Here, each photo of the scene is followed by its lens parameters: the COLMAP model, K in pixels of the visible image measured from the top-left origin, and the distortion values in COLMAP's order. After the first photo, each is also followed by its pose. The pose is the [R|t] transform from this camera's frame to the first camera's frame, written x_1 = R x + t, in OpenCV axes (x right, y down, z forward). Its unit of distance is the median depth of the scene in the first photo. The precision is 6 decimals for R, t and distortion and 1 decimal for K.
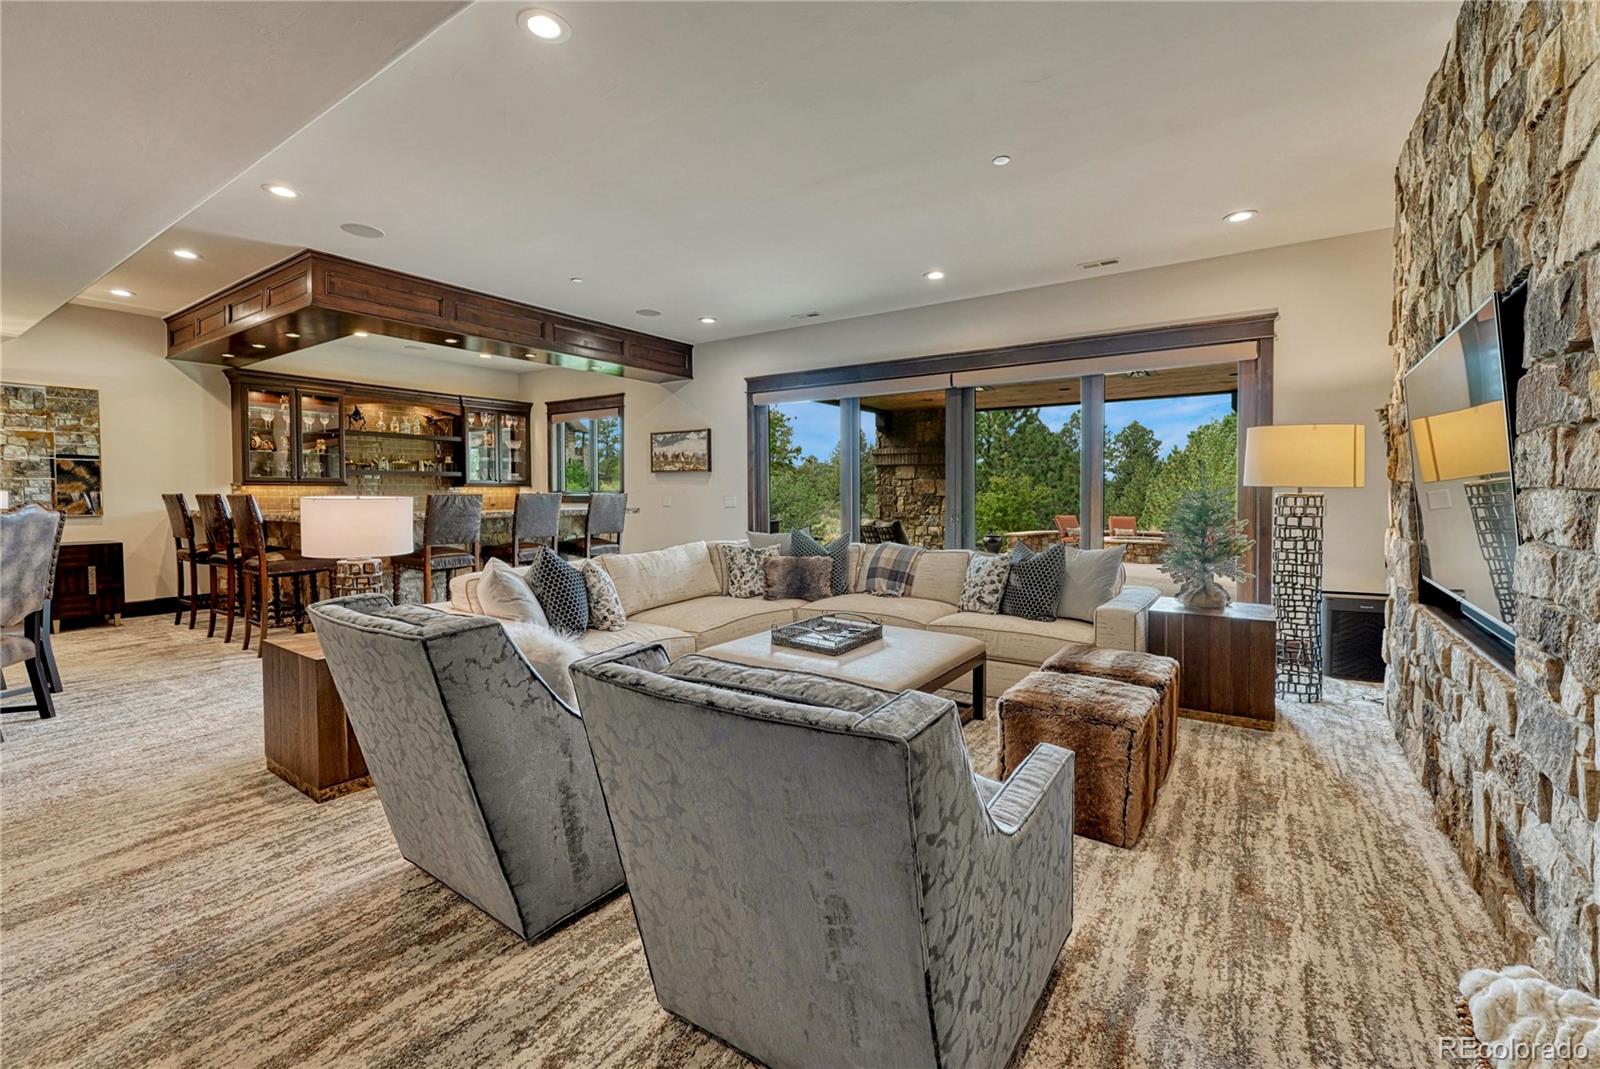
lens RADIAL K [[684.0, 0, 801.1], [0, 684.0, 511.9], [0, 0, 1]] dist [-0.001317, -0.000173]
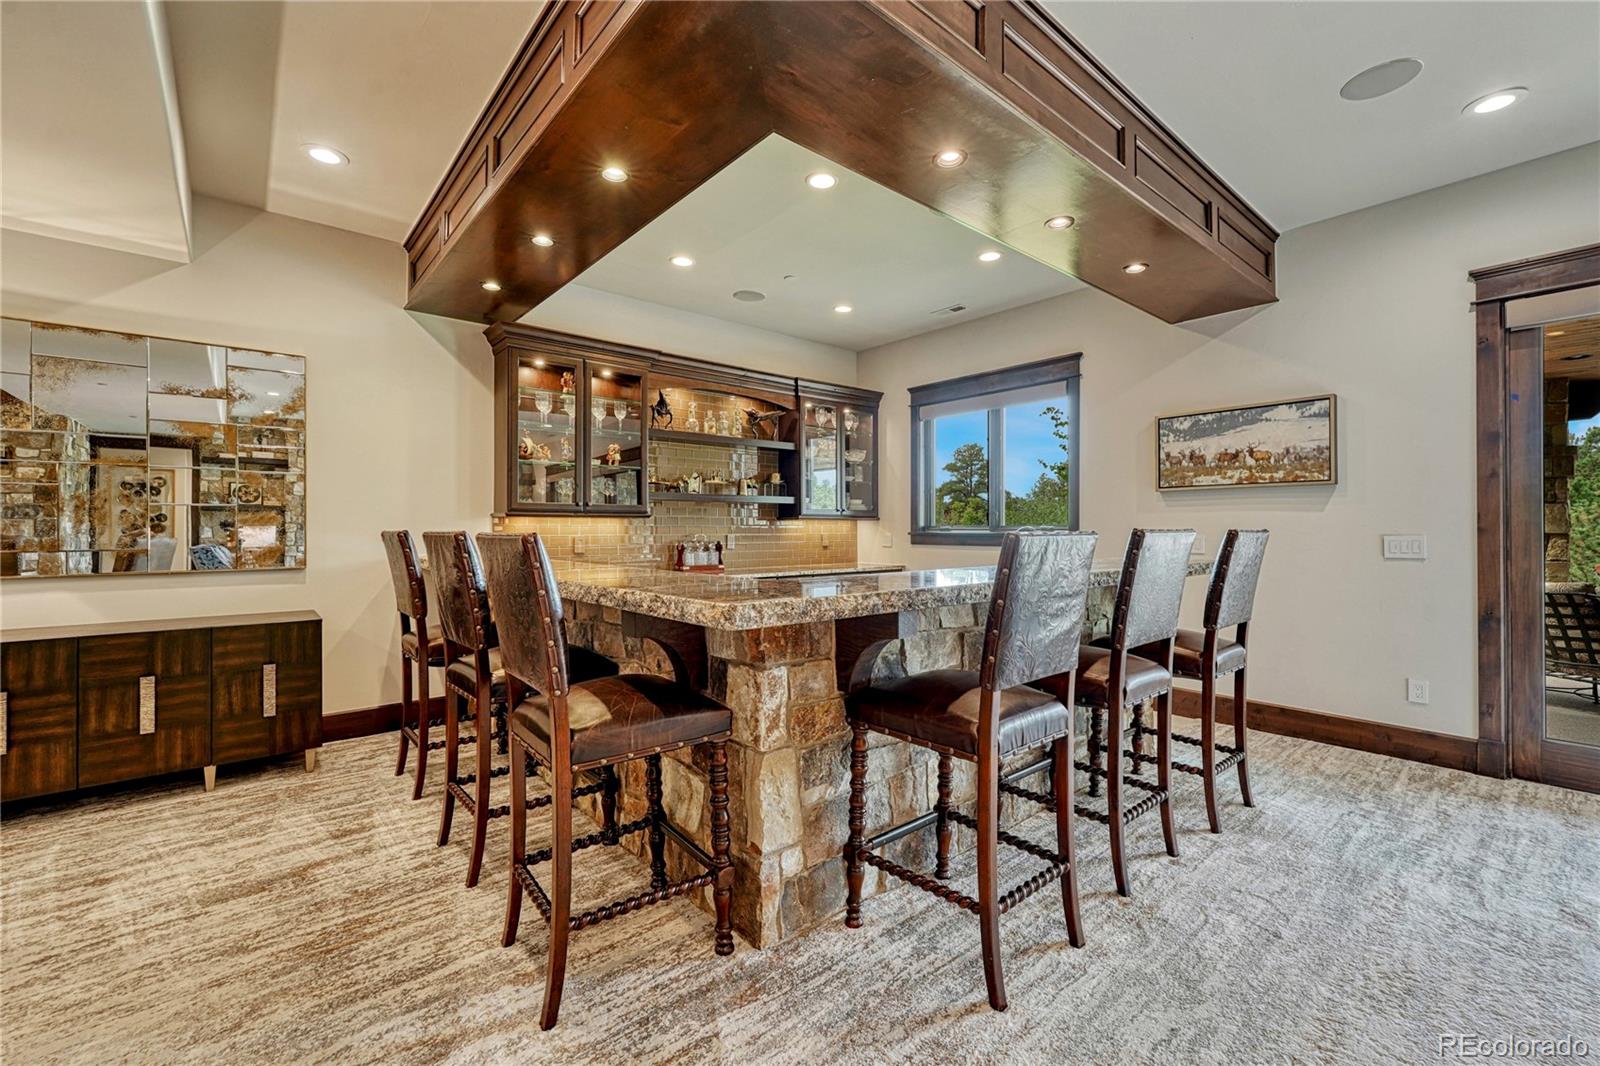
lens RADIAL K [[663.2, 0, 800.0], [0, 663.2, 533.0], [0, 0, 1]] dist [-0.001428, -0.000098]
pose [[0.965149, 0.000882, -0.261701, -0.372958], [-0.006887, 0.999734, -0.022033, -0.011733], [0.261612, 0.023067, 0.964897, 0.451849]]
